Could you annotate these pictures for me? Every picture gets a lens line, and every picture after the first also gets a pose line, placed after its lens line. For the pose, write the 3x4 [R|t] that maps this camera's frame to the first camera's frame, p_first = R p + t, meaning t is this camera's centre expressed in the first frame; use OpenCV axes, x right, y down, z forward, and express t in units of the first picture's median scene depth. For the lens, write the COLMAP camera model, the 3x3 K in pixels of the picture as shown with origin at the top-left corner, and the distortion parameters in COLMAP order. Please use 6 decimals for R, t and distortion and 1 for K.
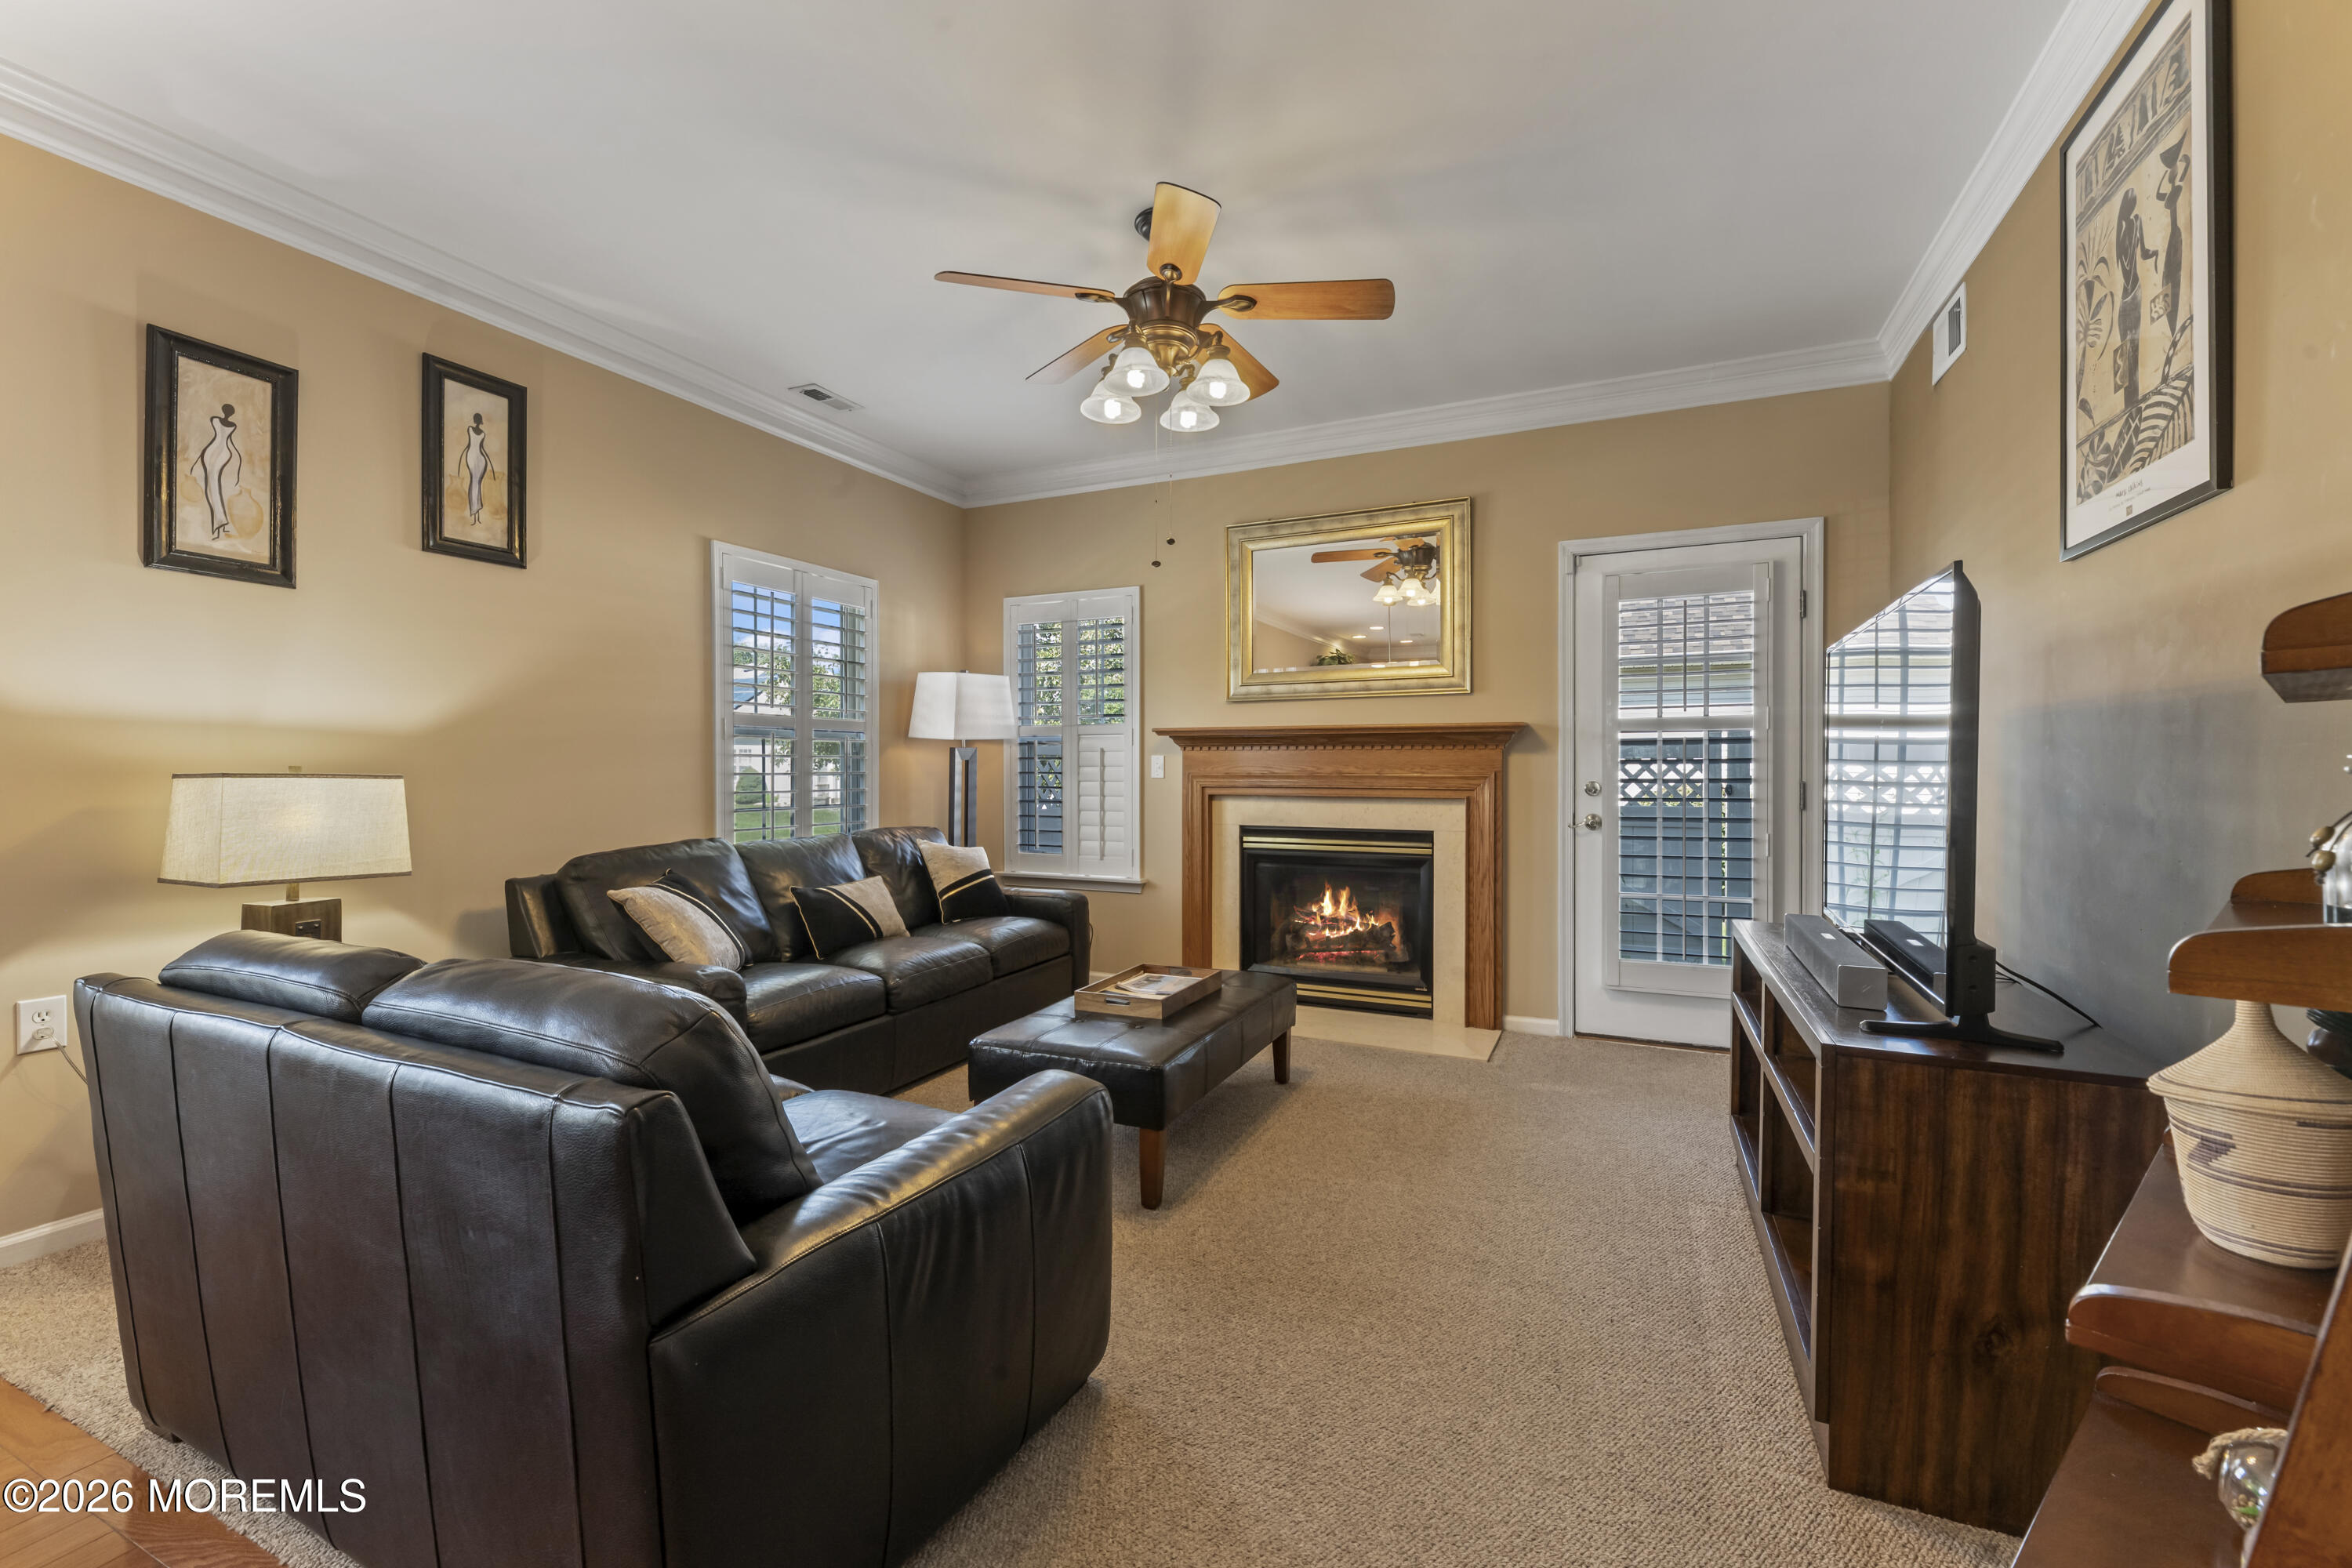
lens RADIAL K [[992.4, 0, 1179.4], [0, 992.4, 769.3], [0, 0, 1]] dist [0.008450, 0.000631]
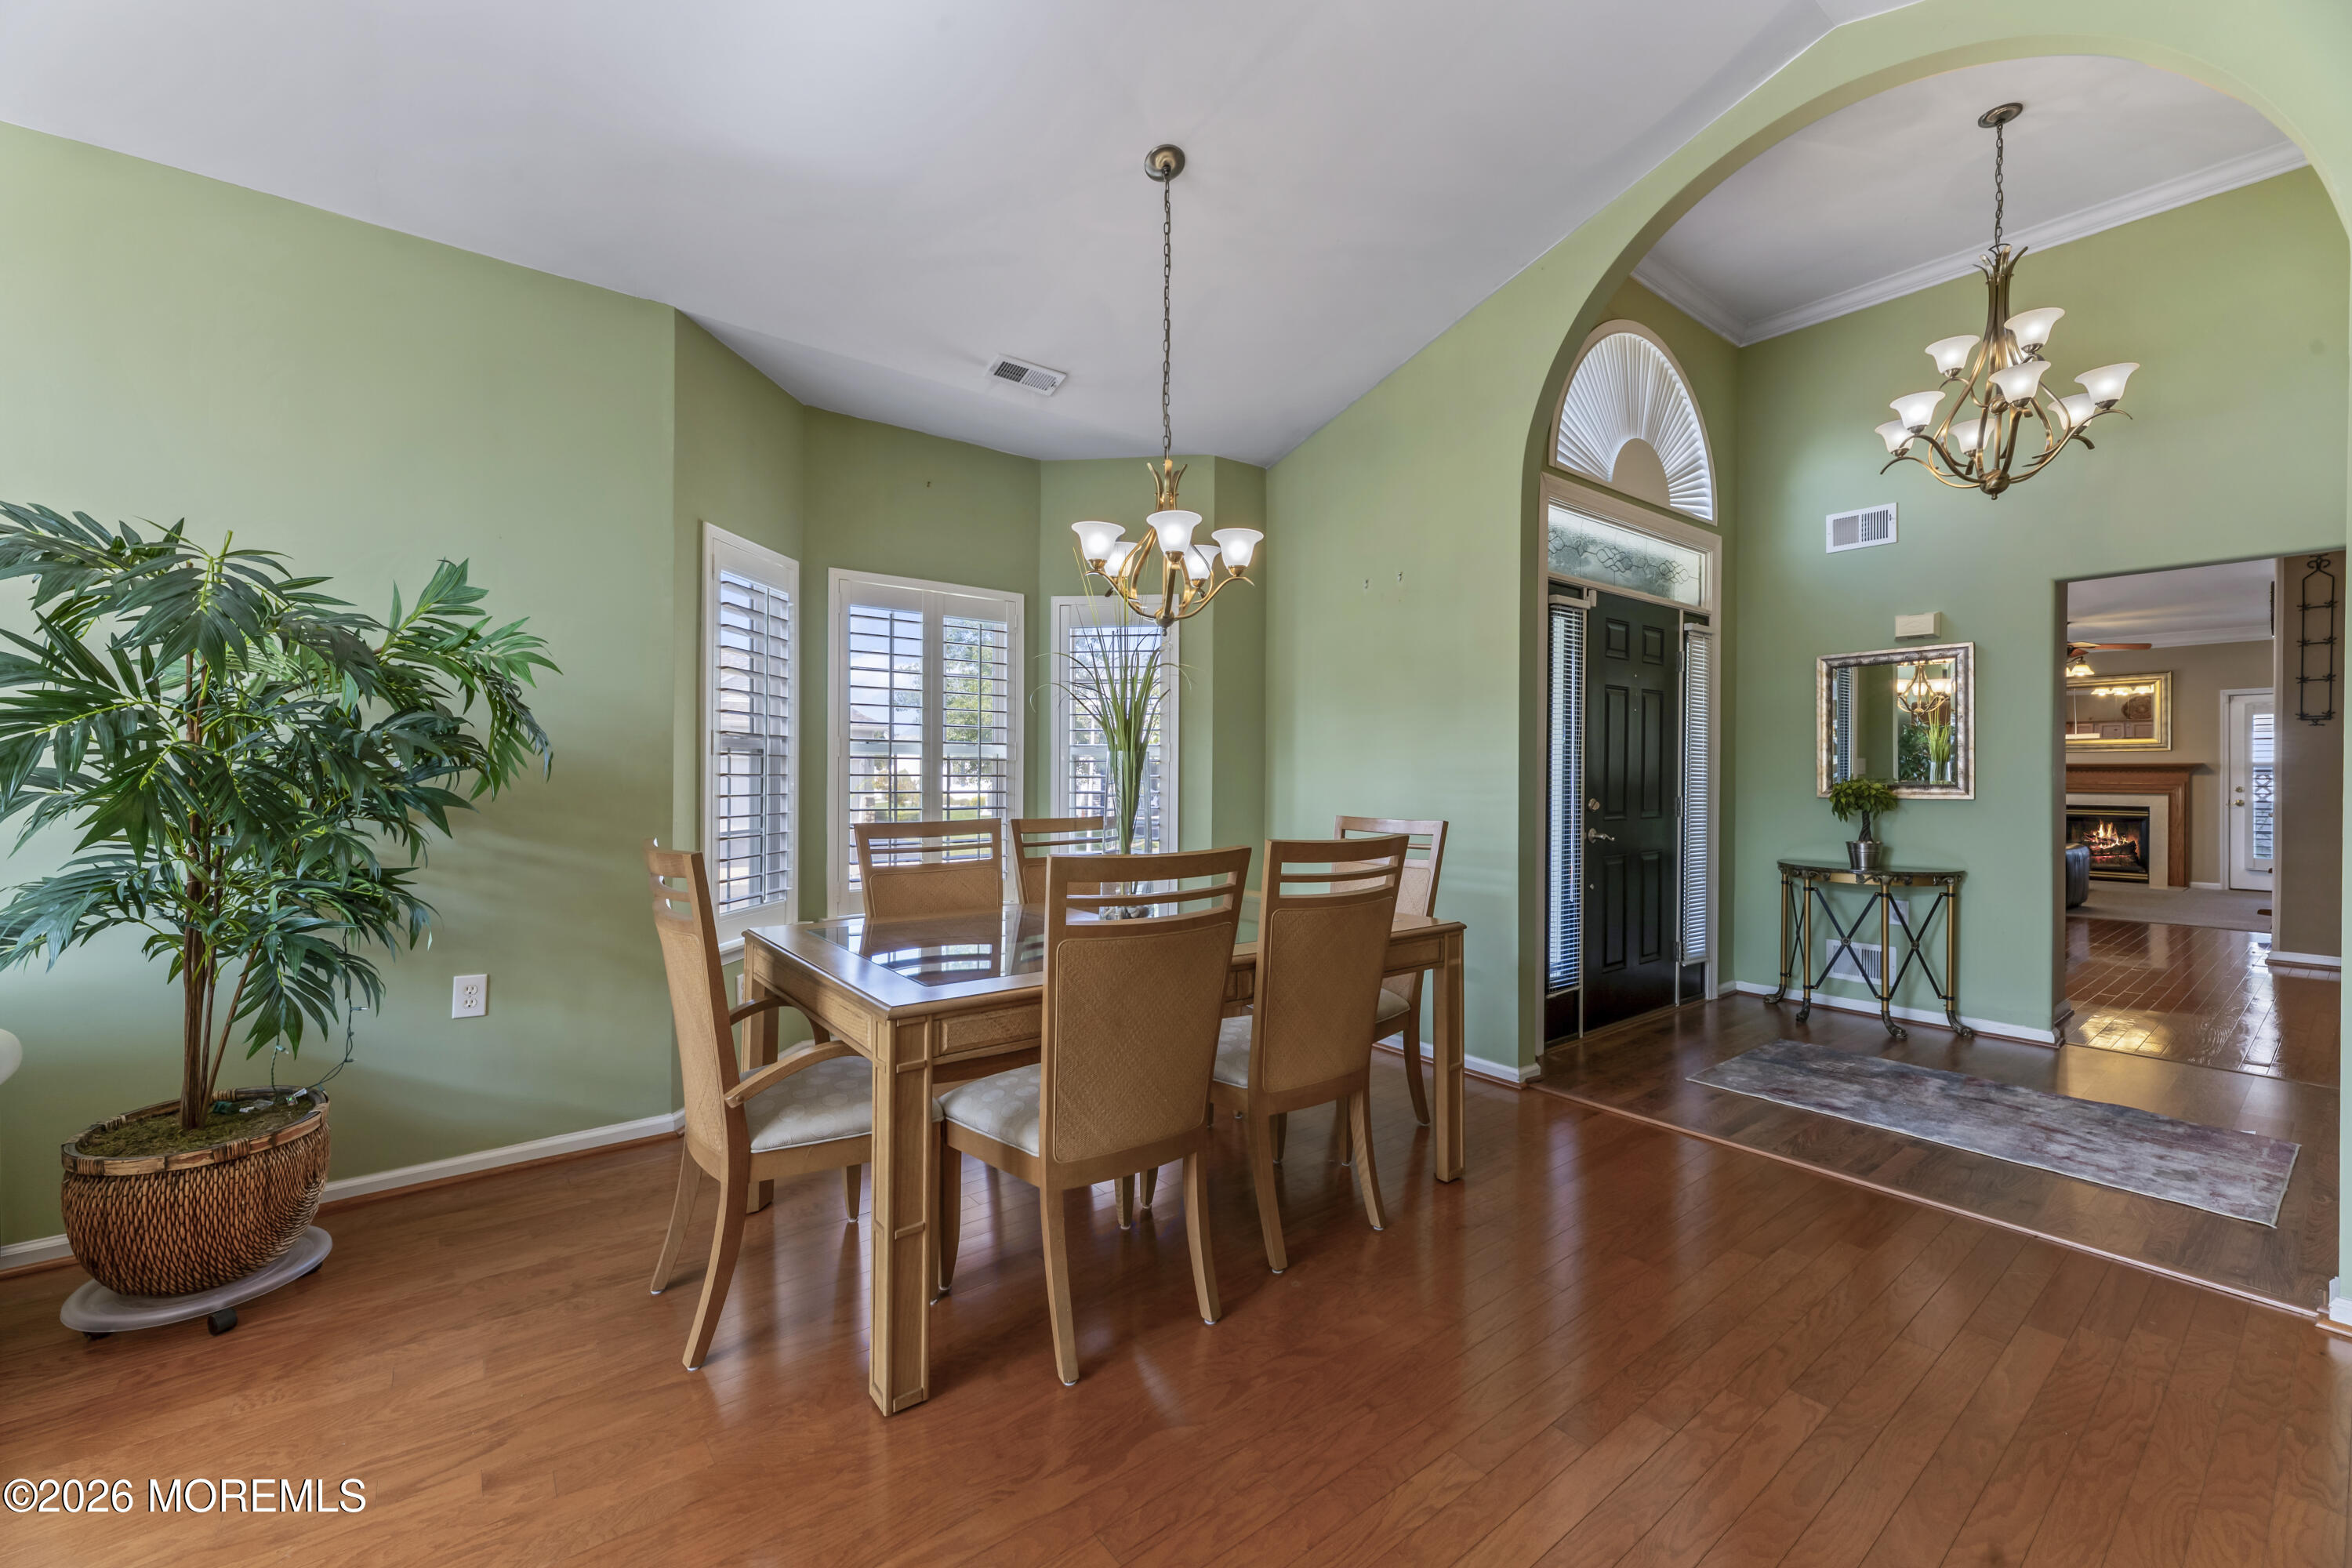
lens RADIAL K [[942.1, 0, 1189.6], [0, 942.1, 777.2], [0, 0, 1]] dist [0.007317, -0.001113]
pose [[0.904336, 0.002543, -0.426813, -0.927307], [-0.003810, 0.999991, -0.002114, 0.002622], [0.426804, 0.003538, 0.904337, -2.223185]]
